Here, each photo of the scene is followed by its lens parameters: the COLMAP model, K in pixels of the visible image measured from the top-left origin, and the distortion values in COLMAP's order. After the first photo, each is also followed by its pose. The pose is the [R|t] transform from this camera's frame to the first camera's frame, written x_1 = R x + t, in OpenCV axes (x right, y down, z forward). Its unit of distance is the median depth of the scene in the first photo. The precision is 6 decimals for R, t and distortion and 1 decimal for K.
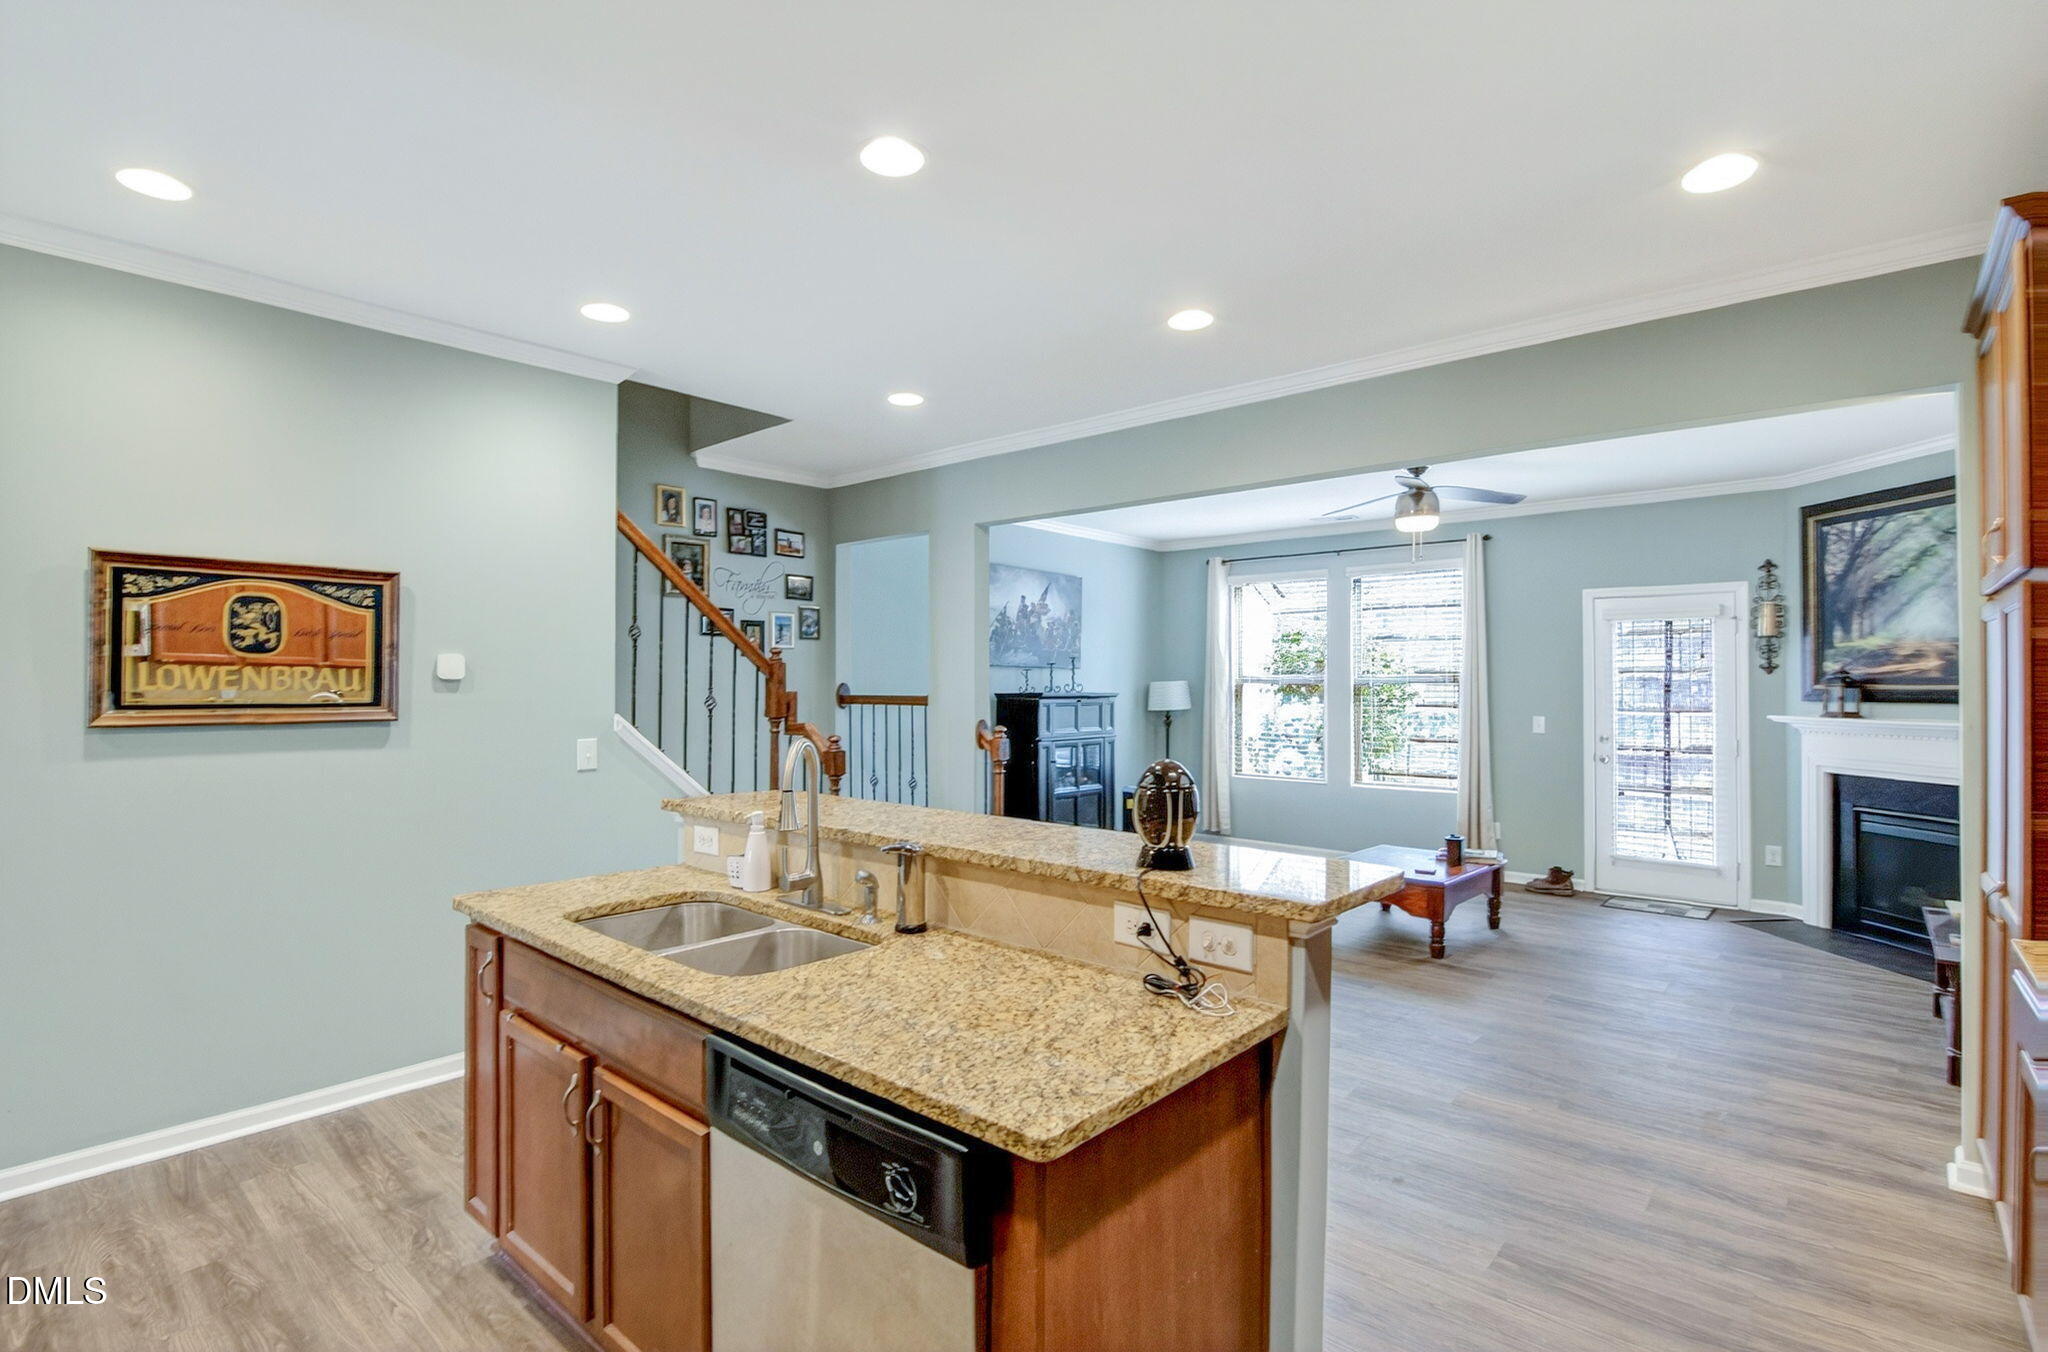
lens RADIAL K [[970.1, 0, 998.4], [0, 970.1, 670.6], [0, 0, 1]] dist [-0.026759, -0.001059]
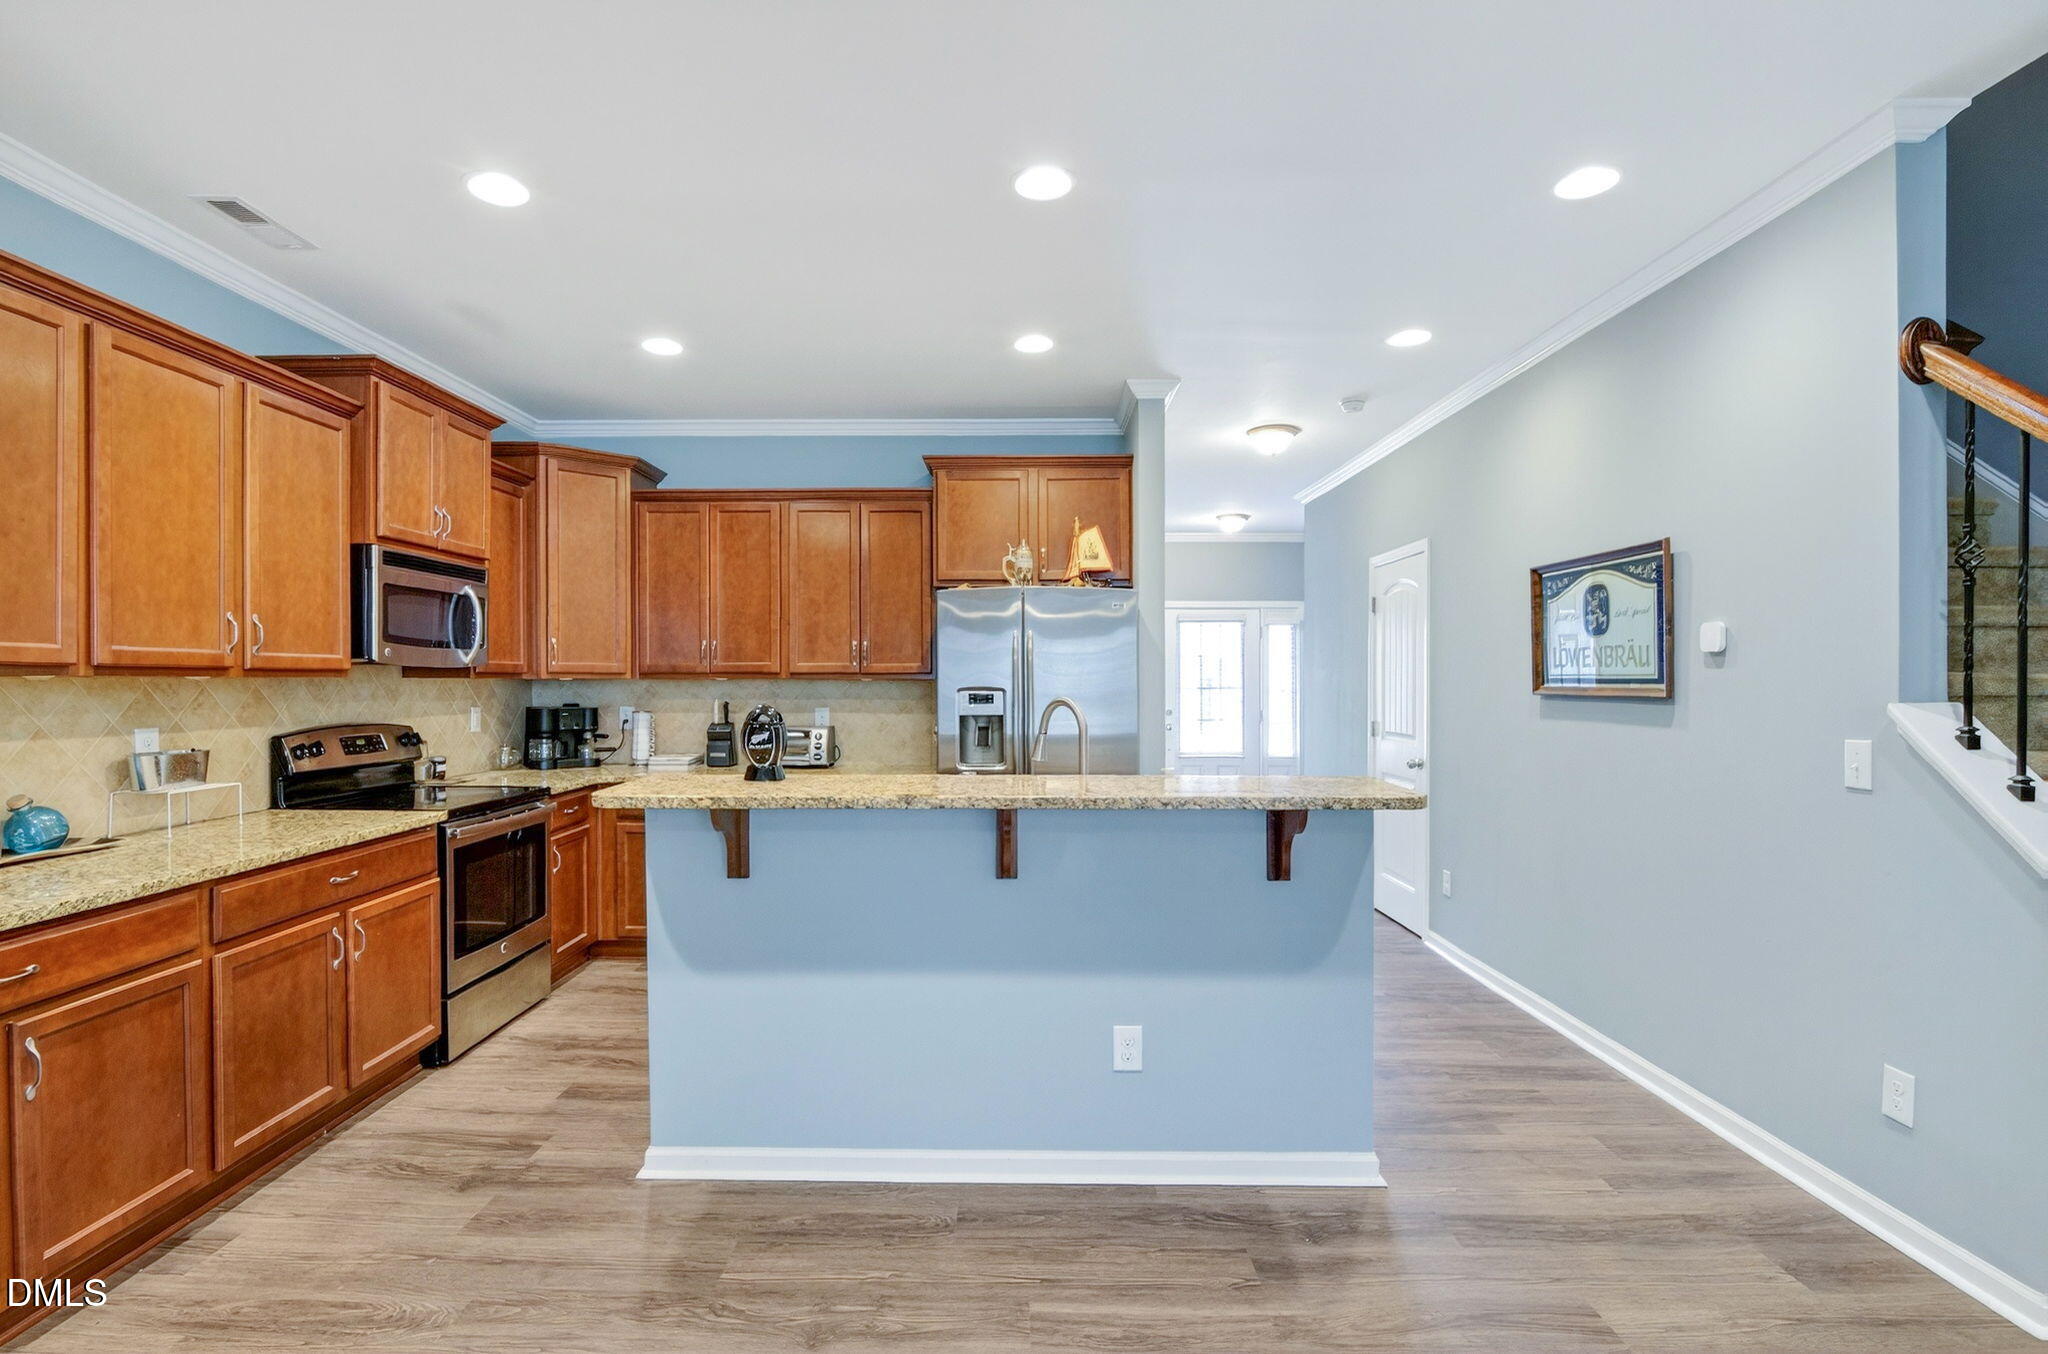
lens RADIAL K [[979.2, 0, 989.5], [0, 979.2, 685.7], [0, 0, 1]] dist [-0.019265, -0.001171]
pose [[-0.760346, -0.001662, -0.649516, 0.291715], [0.003889, 0.999967, -0.007112, 0.026437], [0.649506, -0.007934, -0.760315, 0.781045]]
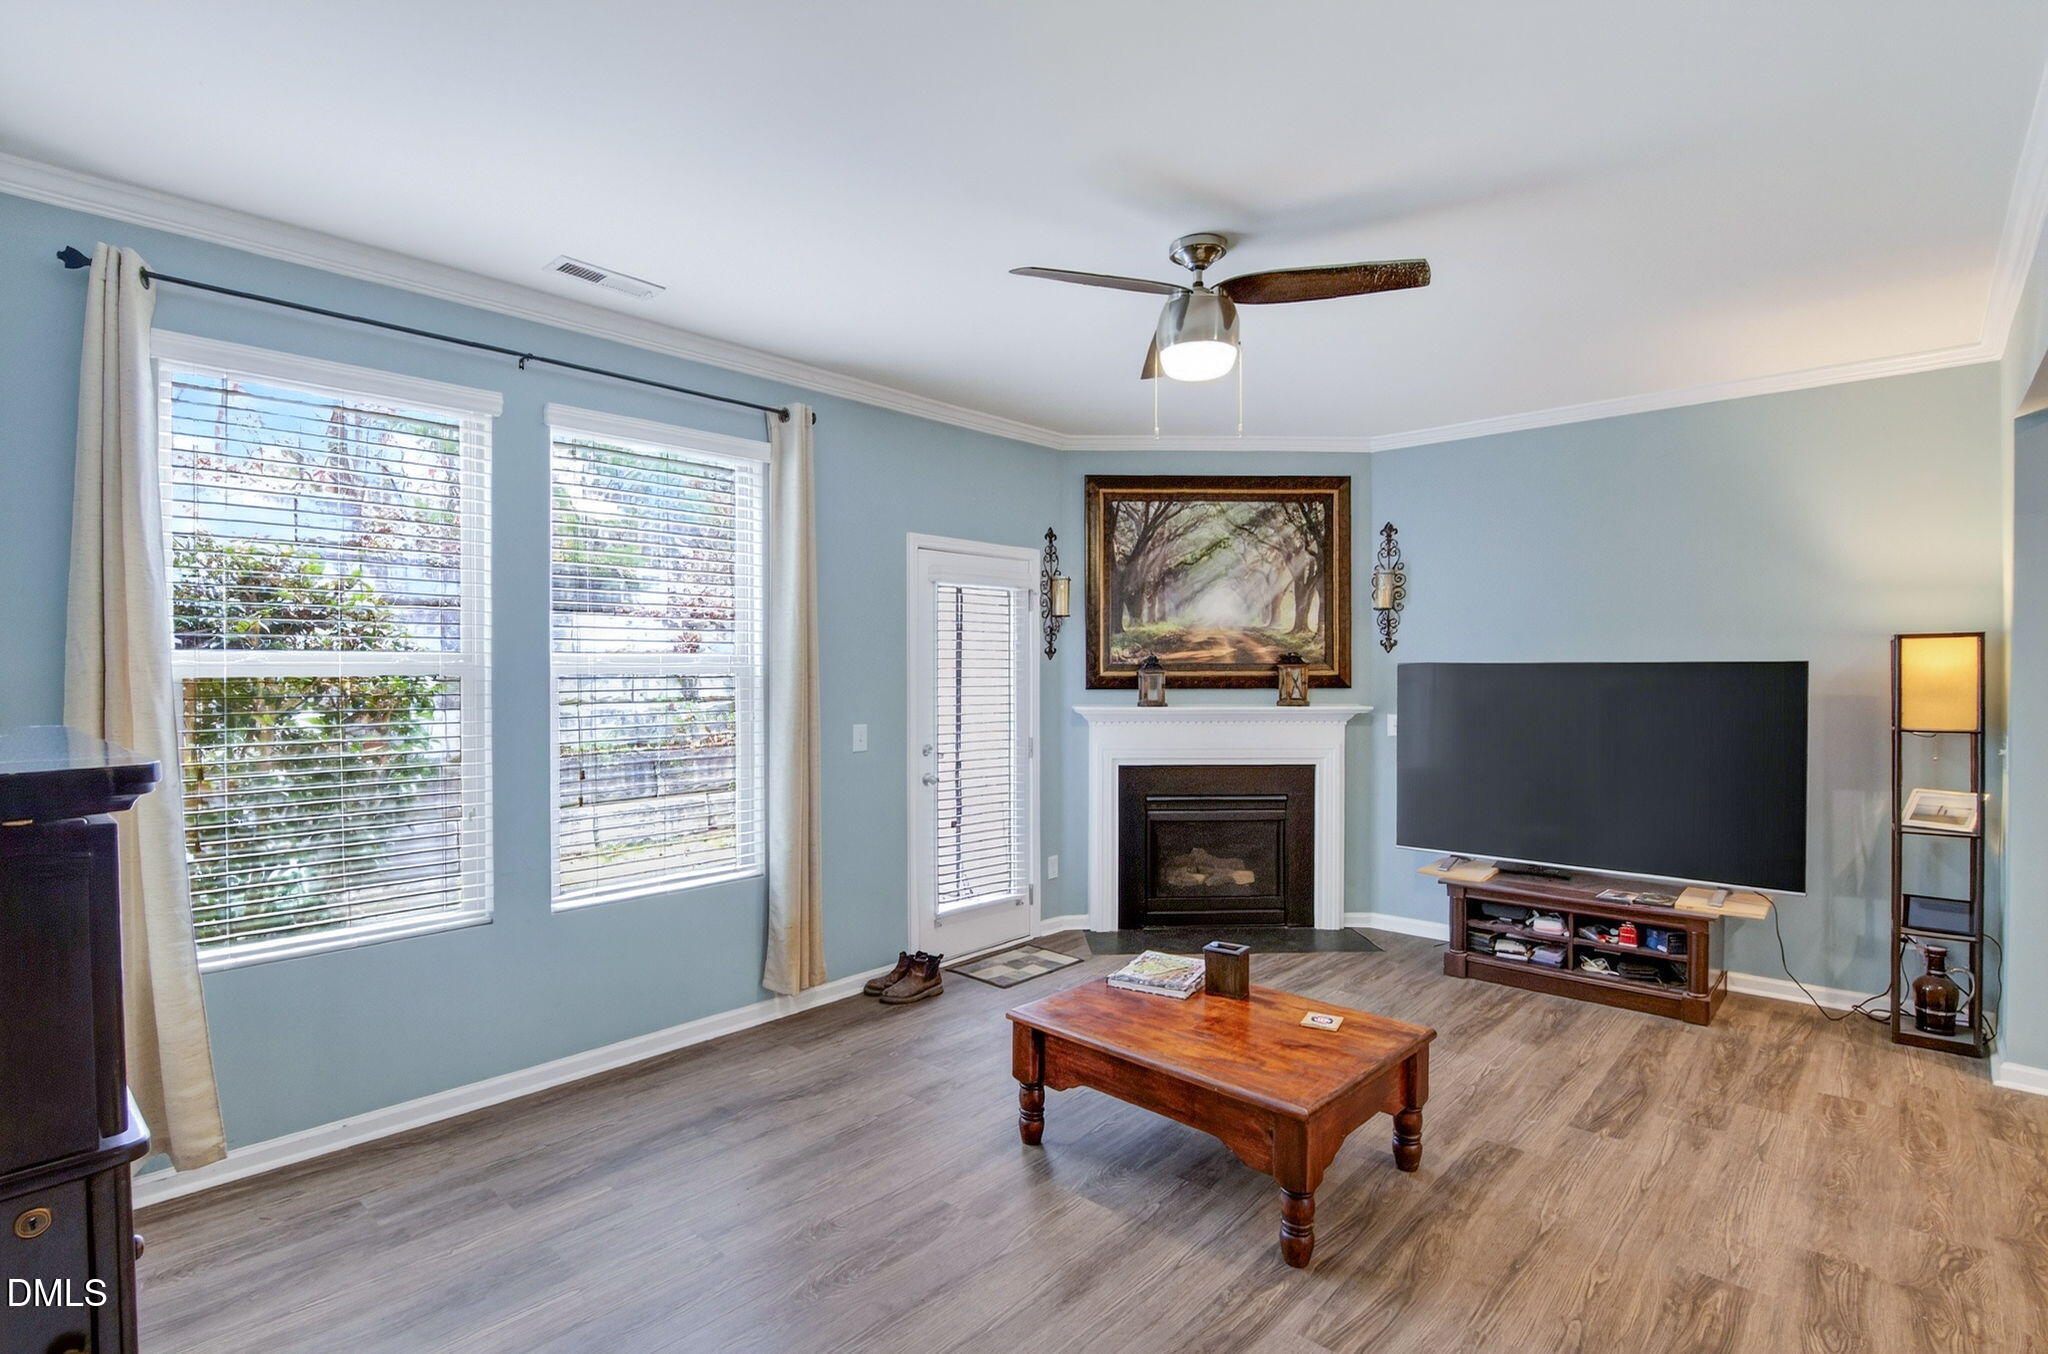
lens RADIAL K [[979.2, 0, 989.5], [0, 979.2, 685.7], [0, 0, 1]] dist [-0.019265, -0.001171]
pose [[0.024898, -0.019435, 0.999501, -0.095597], [-0.008994, 0.999766, 0.019664, 0.011294], [-0.999650, -0.009479, 0.024718, 1.132830]]
